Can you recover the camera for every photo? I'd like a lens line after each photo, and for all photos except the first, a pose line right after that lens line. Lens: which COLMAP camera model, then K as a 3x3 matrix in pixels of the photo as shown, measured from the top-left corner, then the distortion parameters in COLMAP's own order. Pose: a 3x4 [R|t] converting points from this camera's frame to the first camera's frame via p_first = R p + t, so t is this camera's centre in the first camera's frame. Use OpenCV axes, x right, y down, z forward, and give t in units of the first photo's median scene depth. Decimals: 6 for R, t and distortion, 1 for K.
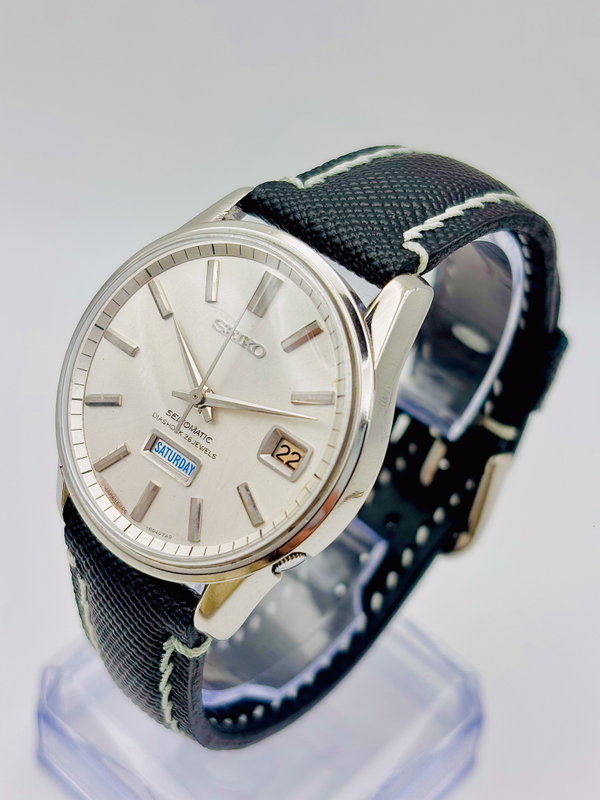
lens RADIAL K [[1219.5, 0, 283.6], [0, 1219.5, 389.1], [0, 0, 1]] dist [0.204768, -1.000181]
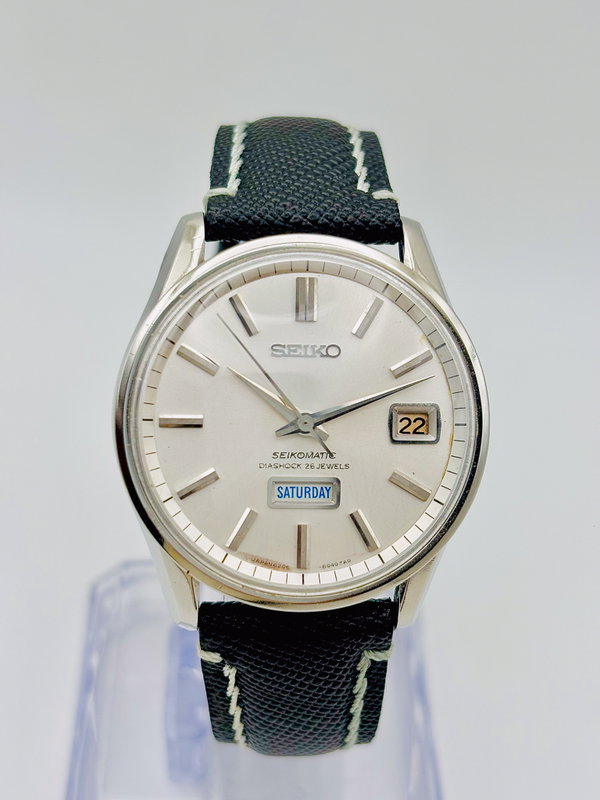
lens RADIAL K [[1219.5, 0, 283.6], [0, 1219.5, 389.1], [0, 0, 1]] dist [0.204768, -1.000181]
pose [[0.724345, -0.481345, 0.493591, -0.535021], [0.459834, 0.870727, 0.174318, -0.189036], [-0.513690, 0.100704, 0.852045, 0.174101]]
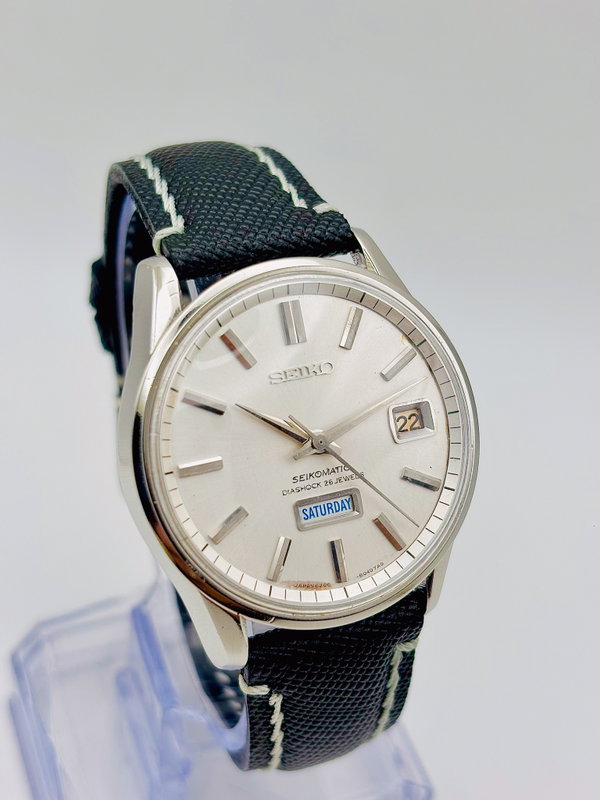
lens RADIAL K [[1219.5, 0, 283.6], [0, 1219.5, 389.1], [0, 0, 1]] dist [0.204768, -1.000181]
pose [[0.457108, -0.608992, 0.648214, -0.680403], [0.559163, 0.763538, 0.323028, -0.352455], [-0.691657, 0.214798, 0.689545, 0.320641]]
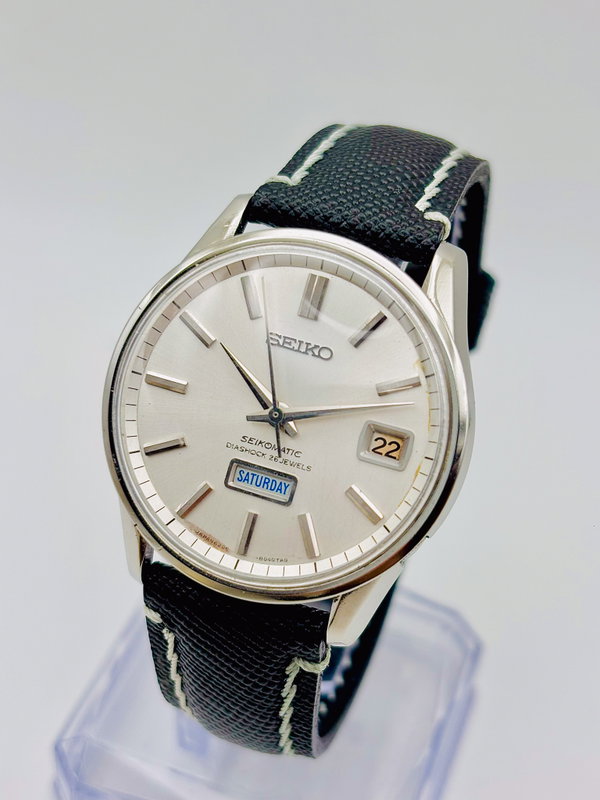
lens RADIAL K [[1219.5, 0, 283.6], [0, 1219.5, 389.1], [0, 0, 1]] dist [0.204768, -1.000181]
pose [[0.928969, -0.256336, 0.267035, -0.312621], [0.250720, 0.966466, 0.055533, -0.064410], [-0.272315, 0.015362, 0.962085, 0.057185]]
